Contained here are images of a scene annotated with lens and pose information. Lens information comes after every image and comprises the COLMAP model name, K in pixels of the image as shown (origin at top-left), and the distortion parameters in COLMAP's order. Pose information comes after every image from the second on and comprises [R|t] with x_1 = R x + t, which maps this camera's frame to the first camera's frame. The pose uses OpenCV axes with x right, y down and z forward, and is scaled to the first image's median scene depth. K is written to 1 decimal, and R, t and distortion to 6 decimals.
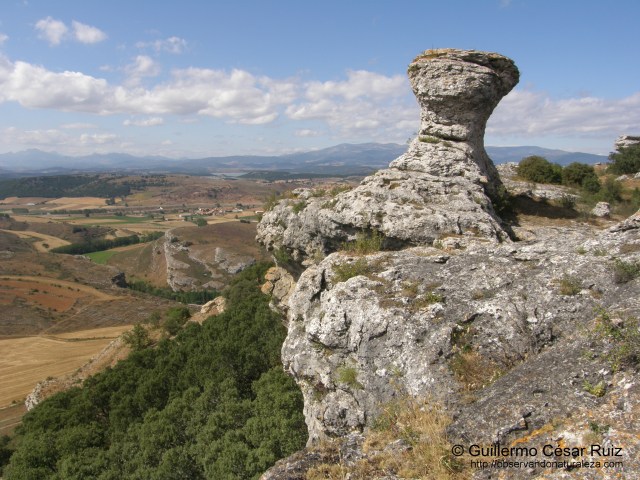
lens RADIAL K [[513.2, 0, 320.0], [0, 513.2, 240.0], [0, 0, 1]] dist [-0.177129, 0.151312]
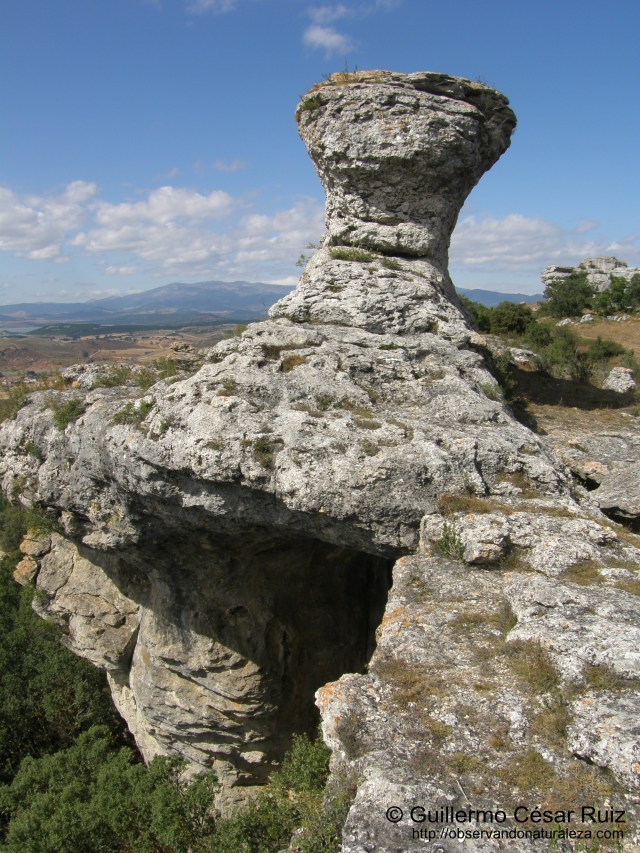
lens RADIAL K [[684.1, 0, 320.0], [0, 684.1, 426.5], [0, 0, 1]] dist [-0.177129, 0.151312]
pose [[0.968016, -0.054554, 0.244885, 0.028652], [0.048997, 0.998386, 0.028734, -0.063052], [-0.246057, -0.015817, 0.969126, 0.421239]]
